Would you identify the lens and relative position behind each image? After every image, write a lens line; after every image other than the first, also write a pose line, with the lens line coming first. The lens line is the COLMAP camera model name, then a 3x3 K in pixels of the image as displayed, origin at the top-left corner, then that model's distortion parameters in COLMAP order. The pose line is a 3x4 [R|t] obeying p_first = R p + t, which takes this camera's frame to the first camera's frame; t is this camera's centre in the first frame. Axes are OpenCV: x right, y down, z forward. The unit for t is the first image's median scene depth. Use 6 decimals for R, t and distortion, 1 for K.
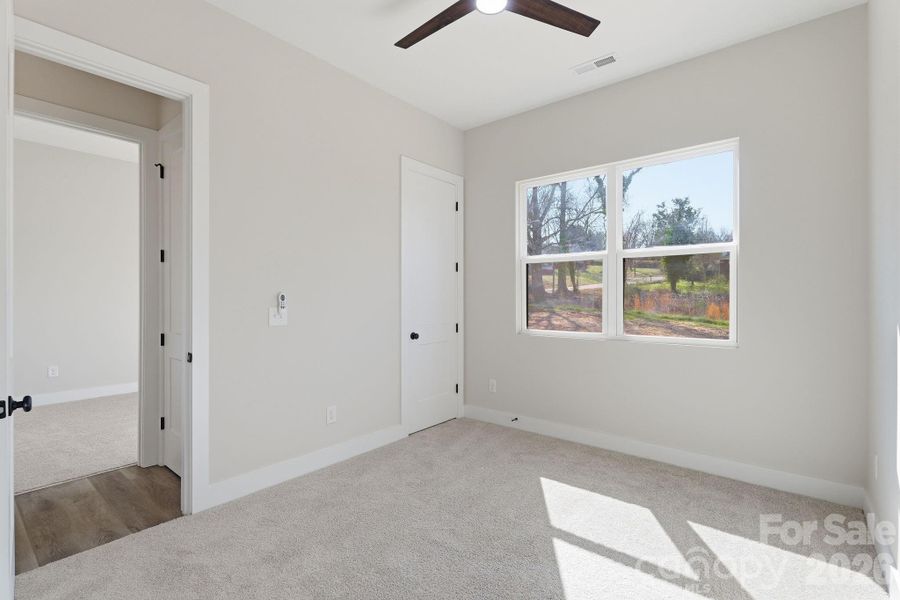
lens RADIAL K [[424.0, 0, 453.0], [0, 424.0, 296.4], [0, 0, 1]] dist [0.012993, -0.000422]
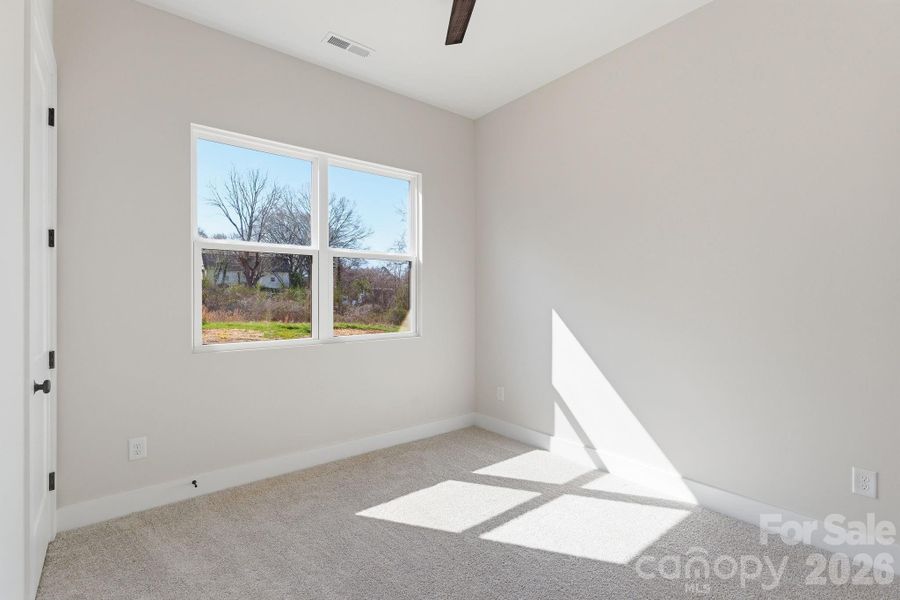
lens RADIAL K [[424.0, 0, 453.5], [0, 424.0, 295.2], [0, 0, 1]] dist [0.012993, -0.000422]
pose [[0.205212, 0.006689, 0.978695, -0.479699], [0.005198, 0.999955, -0.007924, 0.005970], [-0.978704, 0.006713, 0.205168, 0.540510]]
